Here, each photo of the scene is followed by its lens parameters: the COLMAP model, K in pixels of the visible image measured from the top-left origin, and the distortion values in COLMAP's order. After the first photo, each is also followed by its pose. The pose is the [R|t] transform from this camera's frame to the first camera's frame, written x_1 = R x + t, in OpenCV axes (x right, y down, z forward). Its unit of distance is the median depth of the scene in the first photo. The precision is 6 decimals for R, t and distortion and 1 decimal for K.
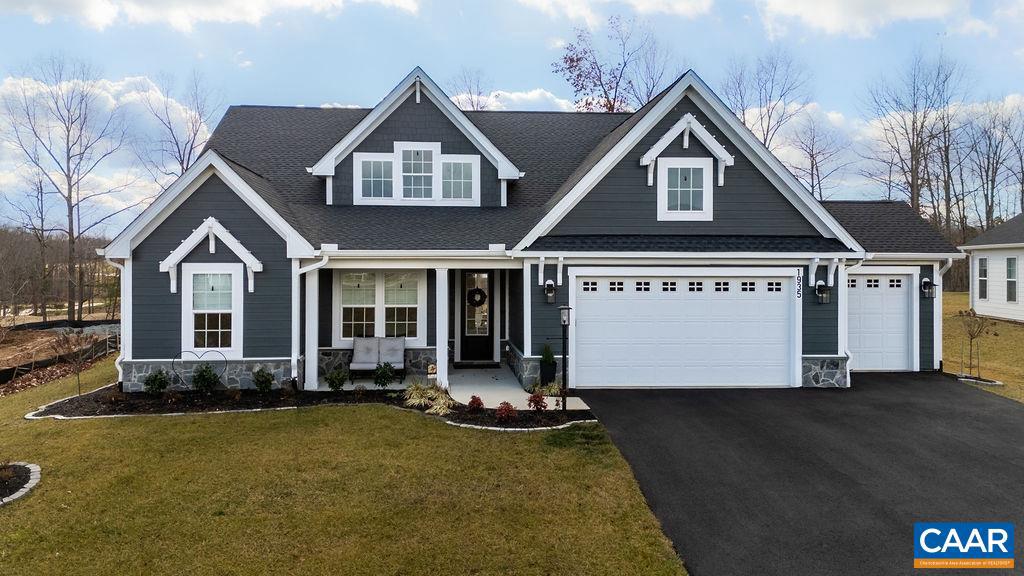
lens RADIAL K [[773.8, 0, 470.8], [0, 773.8, 253.7], [0, 0, 1]] dist [0.069833, -0.051826]
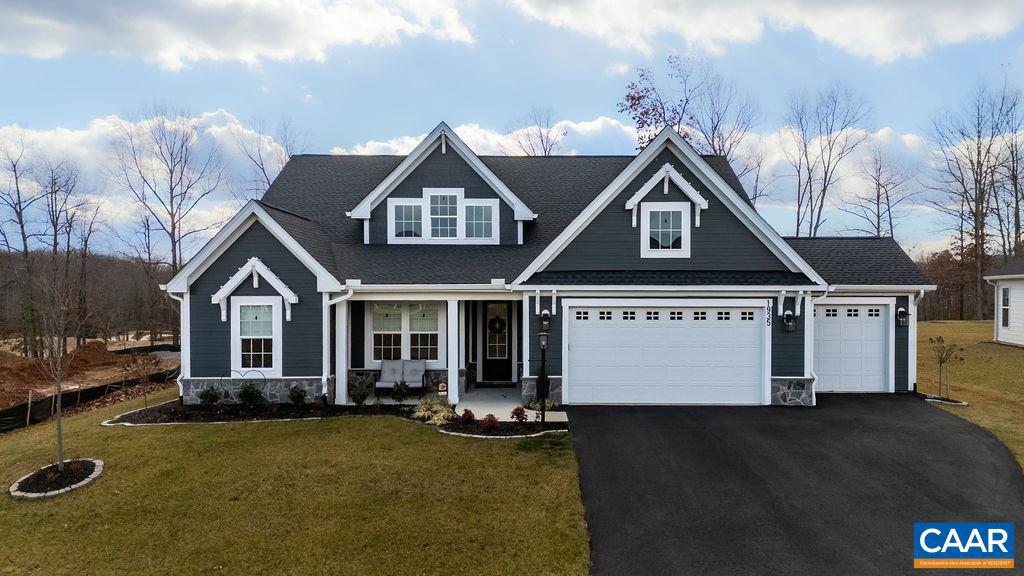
lens RADIAL K [[748.3, 0, 512.0], [0, 748.3, 288.0], [0, 0, 1]] dist [0.074253, -0.062741]
pose [[0.997750, -0.002391, -0.067000, 0.125974], [0.002974, 0.999959, 0.008596, -0.008462], [0.066977, -0.008776, 0.997716, -0.107452]]
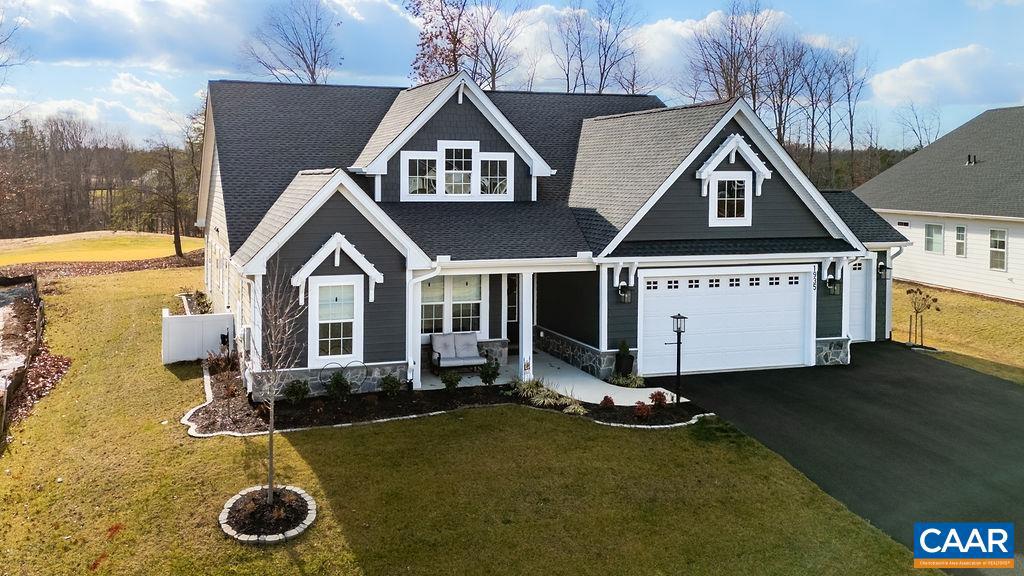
lens RADIAL K [[855.6, 0, 383.6], [0, 855.6, 187.4], [0, 0, 1]] dist [0.007936, 0.003102]
pose [[0.981905, -0.003299, 0.189344, -0.468478], [-0.000637, 0.999785, 0.020724, -0.126681], [-0.189372, -0.020470, 0.981692, -0.144836]]
